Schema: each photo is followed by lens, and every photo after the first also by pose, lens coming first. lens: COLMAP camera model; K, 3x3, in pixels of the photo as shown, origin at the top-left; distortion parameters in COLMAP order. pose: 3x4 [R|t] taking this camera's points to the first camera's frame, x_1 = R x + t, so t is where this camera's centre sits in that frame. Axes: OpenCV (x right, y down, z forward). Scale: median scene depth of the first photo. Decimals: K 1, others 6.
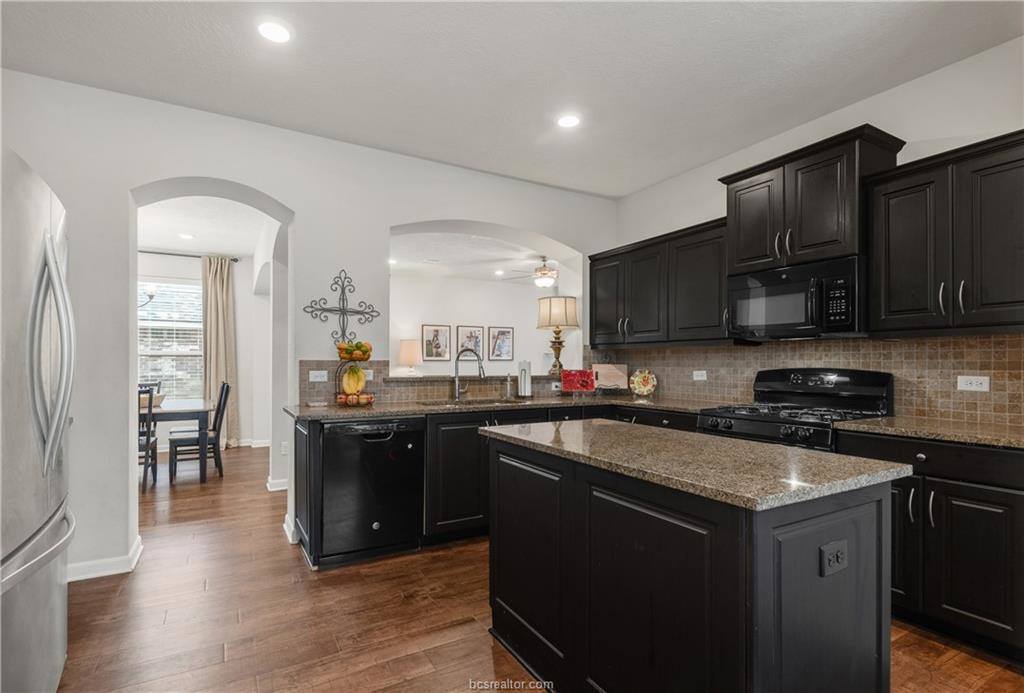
lens RADIAL K [[477.0, 0, 478.7], [0, 477.0, 362.3], [0, 0, 1]] dist [0.014454, -0.004537]
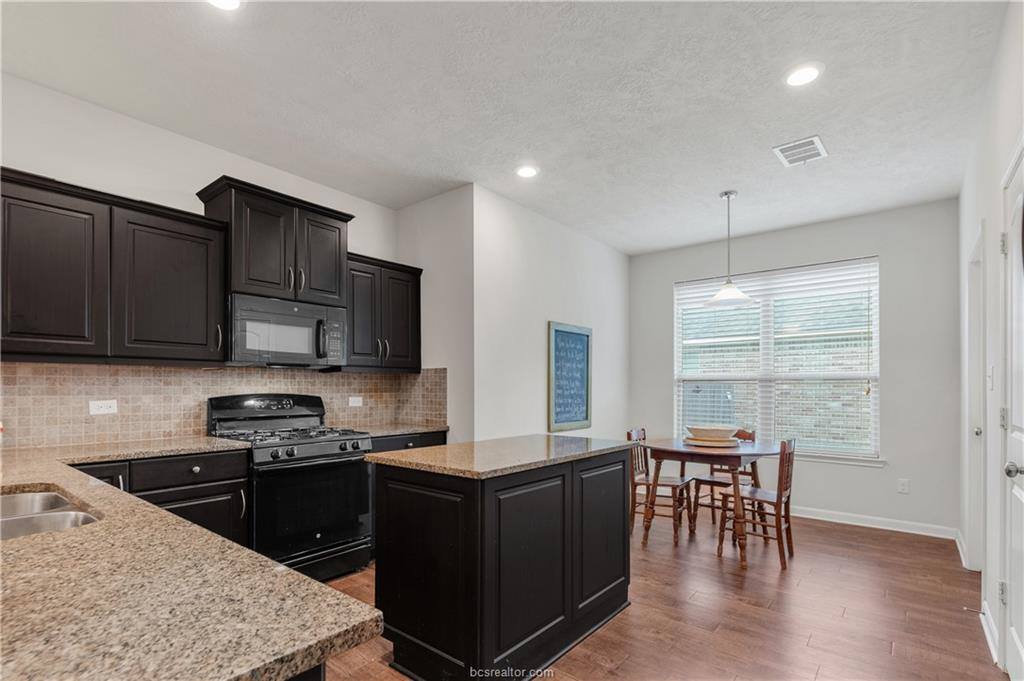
lens RADIAL K [[505.8, 0, 514.5], [0, 505.8, 386.0], [0, 0, 1]] dist [-0.000794, -0.001182]
pose [[-0.401263, 0.003936, 0.915954, -0.455163], [-0.001704, 0.999986, -0.005044, -0.000368], [-0.915961, -0.003585, -0.401251, 0.746845]]
